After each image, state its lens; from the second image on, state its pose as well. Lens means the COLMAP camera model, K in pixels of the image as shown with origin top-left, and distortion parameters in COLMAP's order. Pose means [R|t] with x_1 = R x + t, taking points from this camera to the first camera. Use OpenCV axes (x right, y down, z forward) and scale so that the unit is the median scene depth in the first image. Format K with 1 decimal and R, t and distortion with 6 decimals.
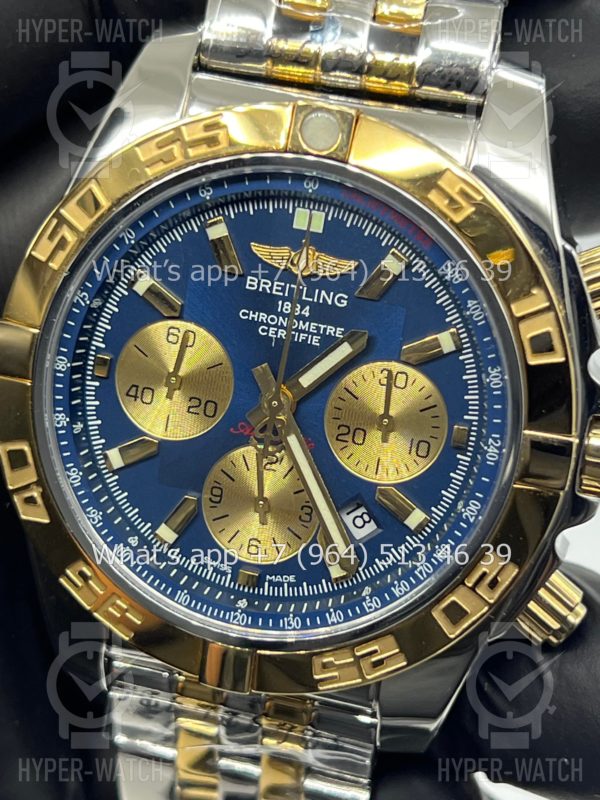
lens RADIAL K [[1908.7, 0, 291.8], [0, 1908.7, 400.2], [0, 0, 1]] dist [0.282210, 0.000000]
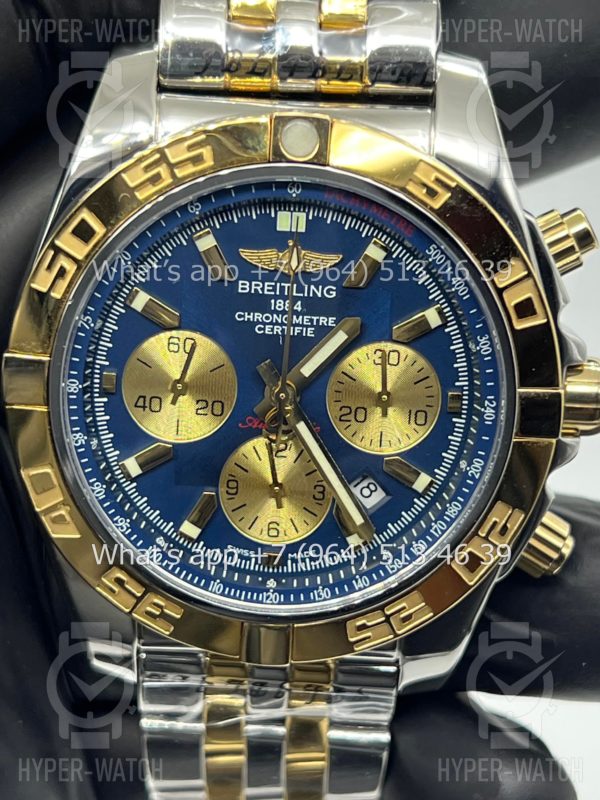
lens RADIAL K [[1908.7, 0, 295.5], [0, 1908.7, 402.1], [0, 0, 1]] dist [0.282210, 0.000000]
pose [[0.974624, -0.142691, 0.172476, -0.185555], [0.134265, 0.989150, 0.059629, -0.057207], [-0.179113, -0.034959, 0.983207, -0.053661]]
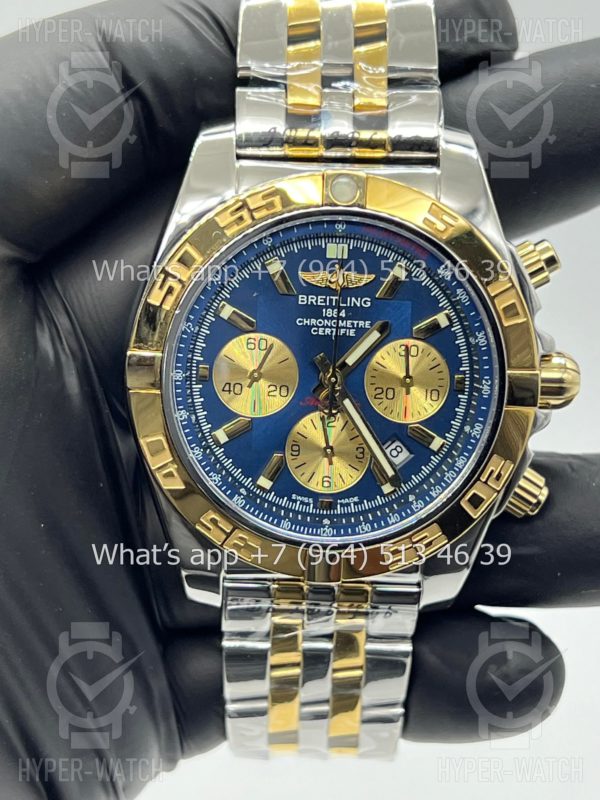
lens RADIAL K [[1908.7, 0, 304.4], [0, 1908.7, 400.7], [0, 0, 1]] dist [0.282210, 0.000000]
pose [[0.962266, -0.151457, 0.226063, -0.356181], [0.154044, 0.988044, 0.006260, 0.005144], [-0.224308, 0.028799, 0.974093, -0.398891]]
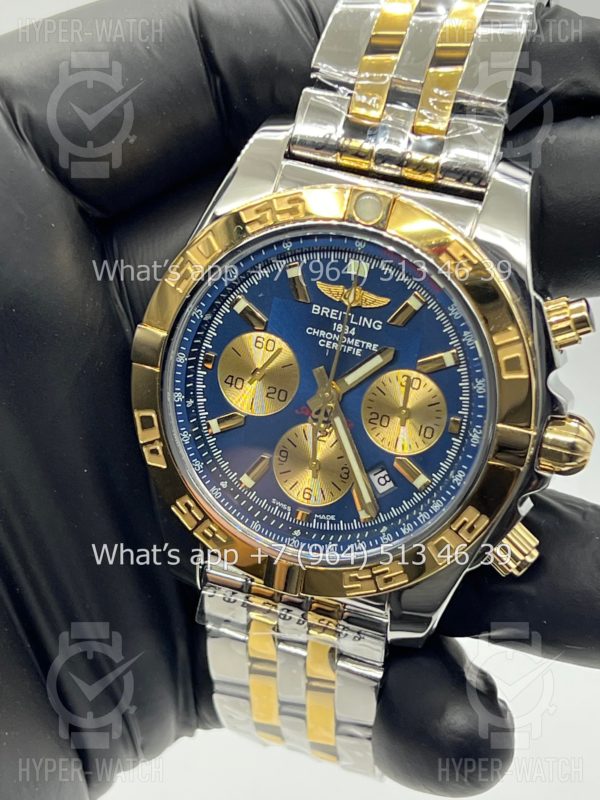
lens RADIAL K [[1908.7, 0, 285.0], [0, 1908.7, 406.6], [0, 0, 1]] dist [0.282210, 0.000000]
pose [[0.996138, 0.059304, -0.064740, 0.052661], [-0.057922, 0.998056, 0.023012, -0.020349], [0.065979, -0.019174, 0.997637, -0.426617]]
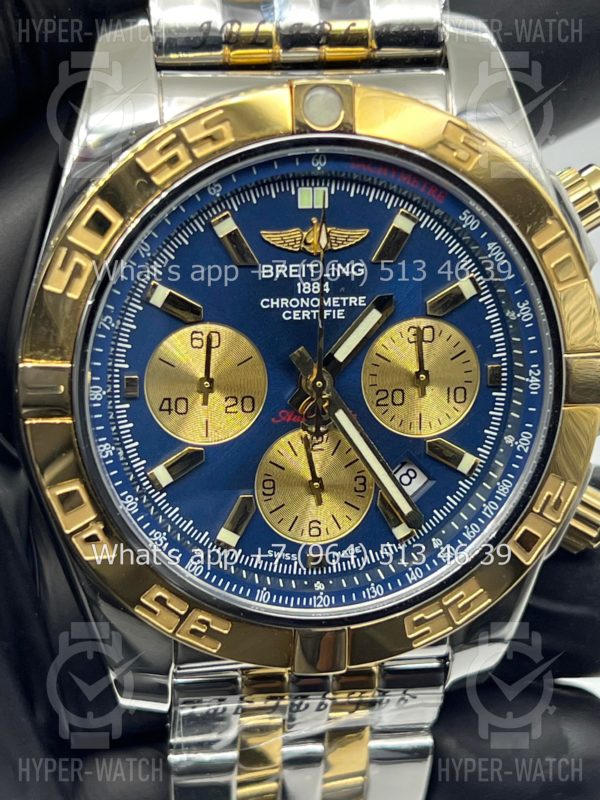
lens RADIAL K [[1908.7, 0, 300.9], [0, 1908.7, 399.8], [0, 0, 1]] dist [0.282210, 0.000000]
pose [[0.918610, -0.224625, 0.325113, -0.343379], [0.215390, 0.974387, 0.064632, -0.056615], [-0.331304, 0.010655, 0.943464, 0.056329]]
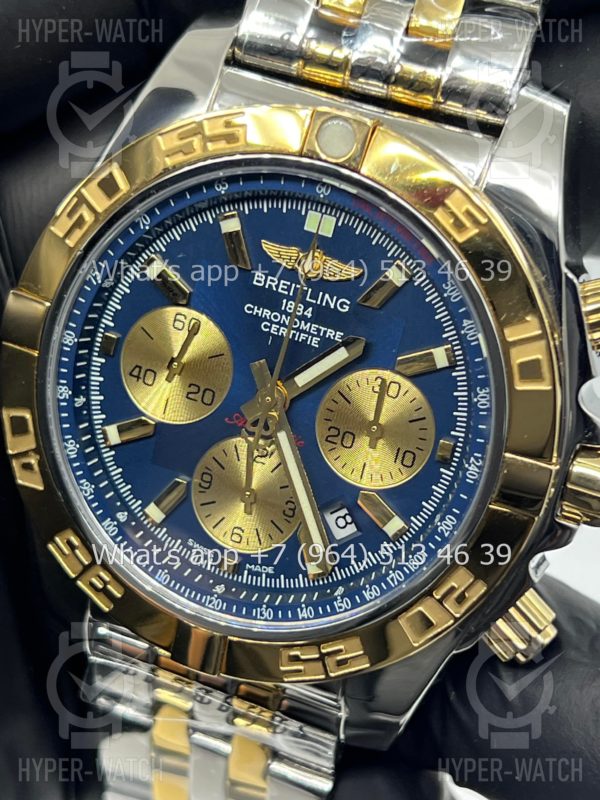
lens RADIAL K [[1908.7, 0, 291.2], [0, 1908.7, 406.2], [0, 0, 1]] dist [0.282210, 0.000000]
pose [[0.992049, 0.105622, -0.068437, 0.072974], [-0.103228, 0.993946, 0.037630, -0.034090], [0.071997, -0.030267, 0.996945, -0.017171]]
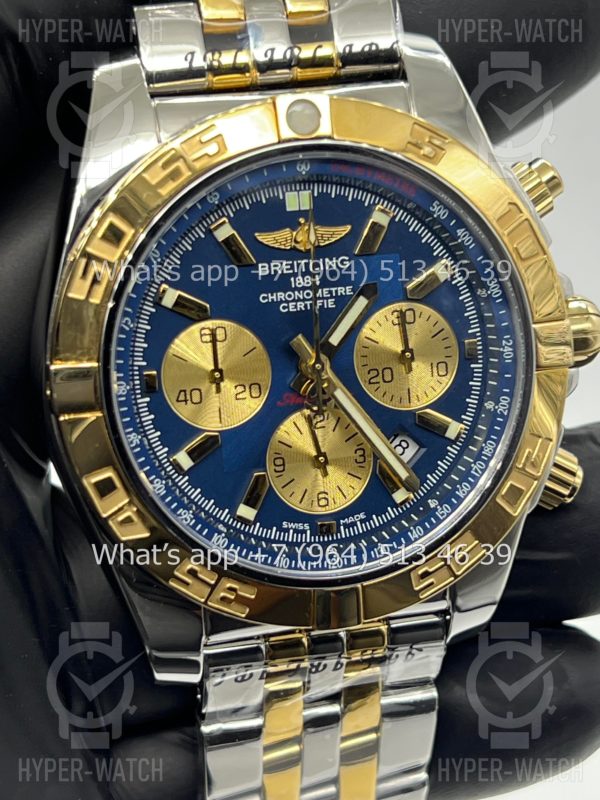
lens RADIAL K [[1908.7, 0, 304.0], [0, 1908.7, 403.5], [0, 0, 1]] dist [0.282210, 0.000000]
pose [[0.876063, -0.280915, 0.391918, -0.456376], [0.292193, 0.955825, 0.031962, -0.015461], [-0.383583, 0.086515, 0.919445, -0.020564]]
